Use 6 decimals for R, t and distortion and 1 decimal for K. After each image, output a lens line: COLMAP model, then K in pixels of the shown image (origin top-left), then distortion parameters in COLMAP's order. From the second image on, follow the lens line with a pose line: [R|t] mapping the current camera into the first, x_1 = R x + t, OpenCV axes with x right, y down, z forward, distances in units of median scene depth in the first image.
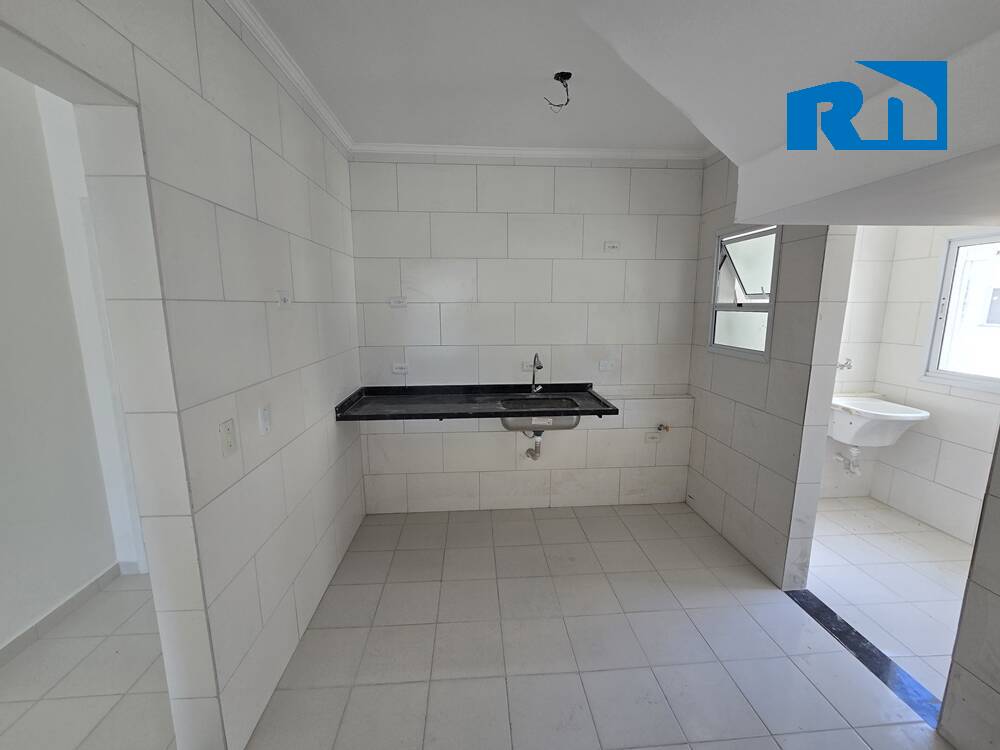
lens RADIAL K [[408.2, 0, 499.6], [0, 408.2, 371.6], [0, 0, 1]] dist [-0.003752, 0.001006]
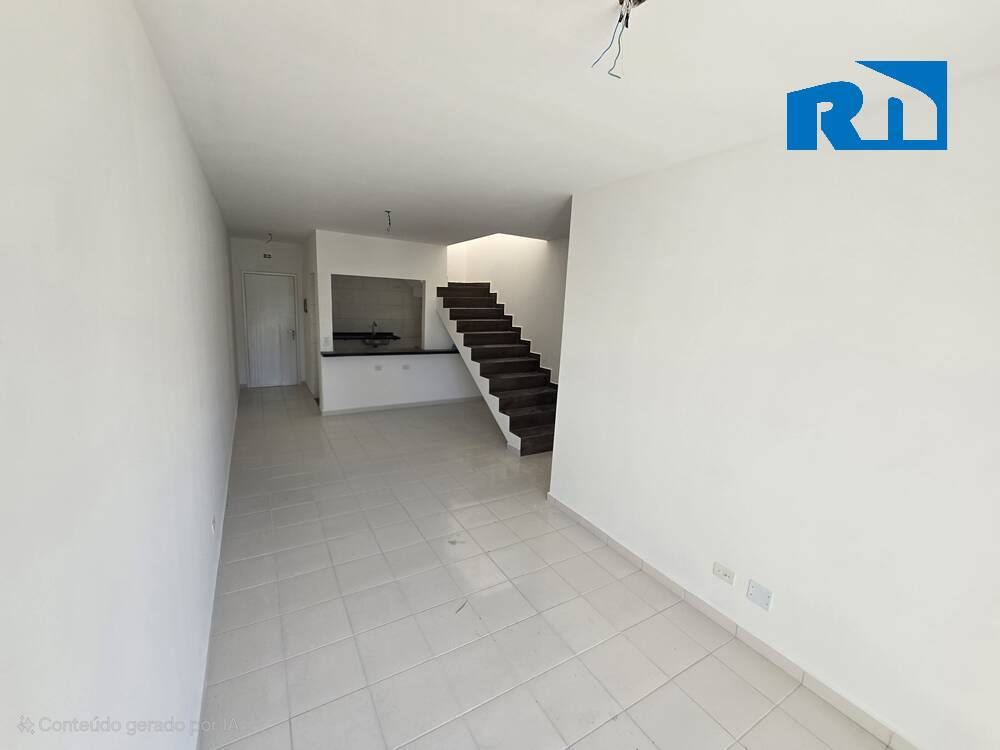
lens RADIAL K [[408.2, 0, 496.7], [0, 408.2, 373.9], [0, 0, 1]] dist [-0.003752, 0.001006]
pose [[0.893938, -0.032917, 0.446981, -0.468556], [0.025029, 0.999409, 0.023543, 0.299009], [-0.447492, -0.009859, 0.894234, -2.152171]]
